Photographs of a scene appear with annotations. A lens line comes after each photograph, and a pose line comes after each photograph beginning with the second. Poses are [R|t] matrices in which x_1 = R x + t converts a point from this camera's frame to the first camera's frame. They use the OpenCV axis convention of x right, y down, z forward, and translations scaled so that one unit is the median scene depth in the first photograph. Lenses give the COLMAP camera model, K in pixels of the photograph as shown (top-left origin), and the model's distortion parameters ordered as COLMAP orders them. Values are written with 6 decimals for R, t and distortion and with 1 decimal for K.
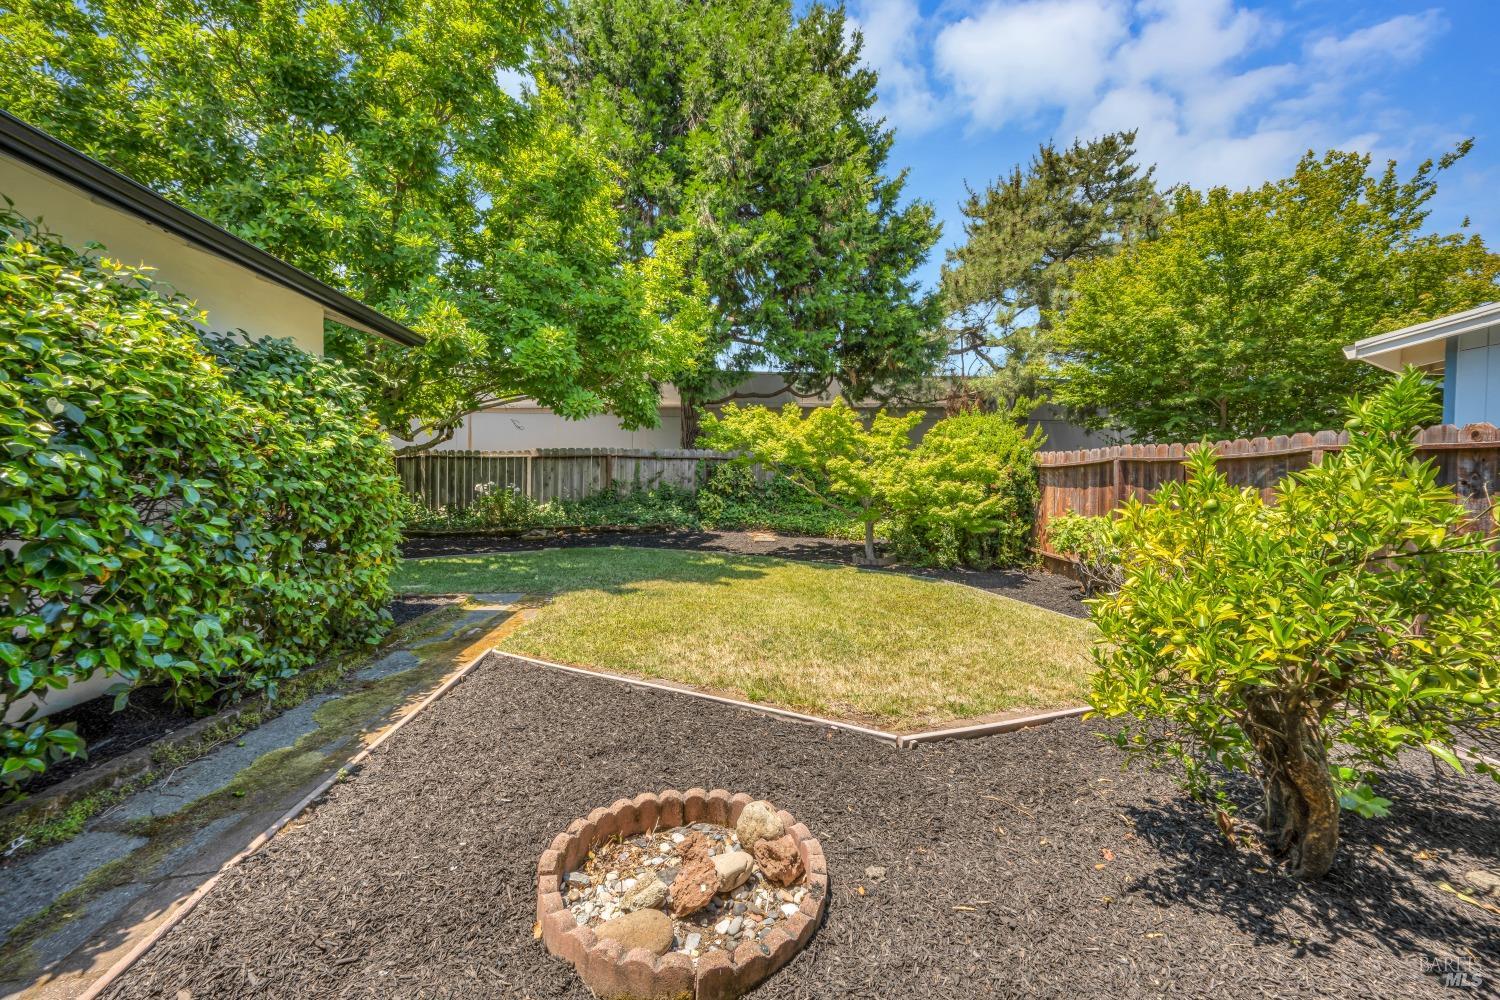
lens RADIAL K [[607.0, 0, 750.0], [0, 607.0, 500.0], [0, 0, 1]] dist [0.000286, -0.000118]
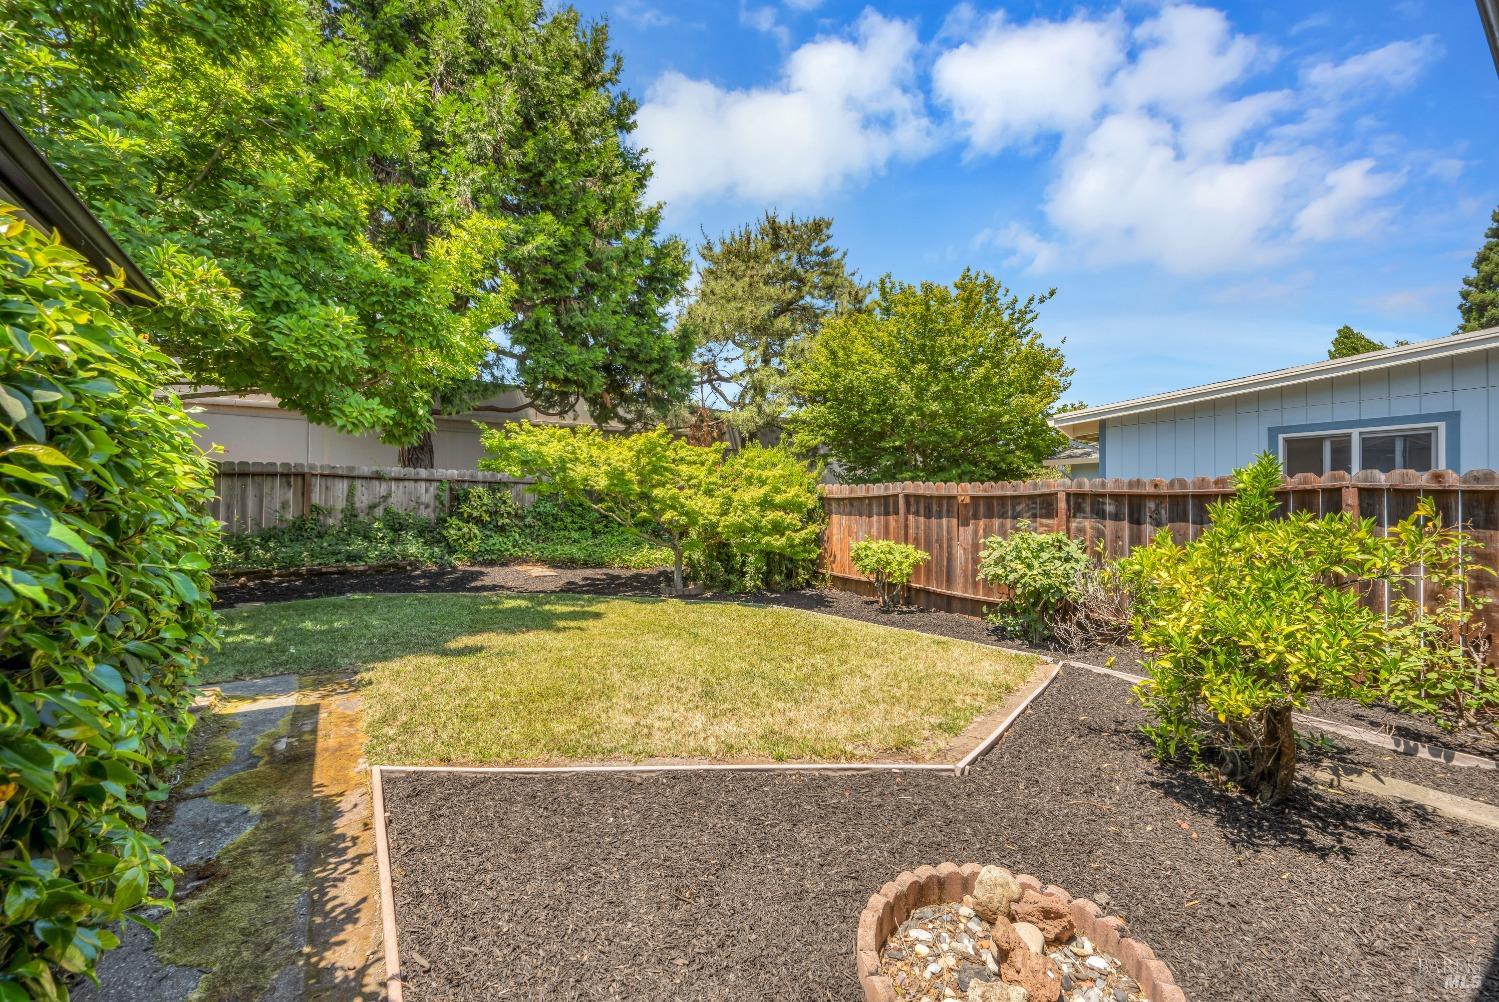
lens RADIAL K [[606.6, 0, 749.5], [0, 606.6, 501.0], [0, 0, 1]] dist [0.000286, -0.000118]
pose [[0.857576, 0.004303, 0.514340, -0.171095], [0.011360, 0.999563, -0.027304, -0.013716], [-0.514233, 0.029258, 0.857152, 0.072722]]
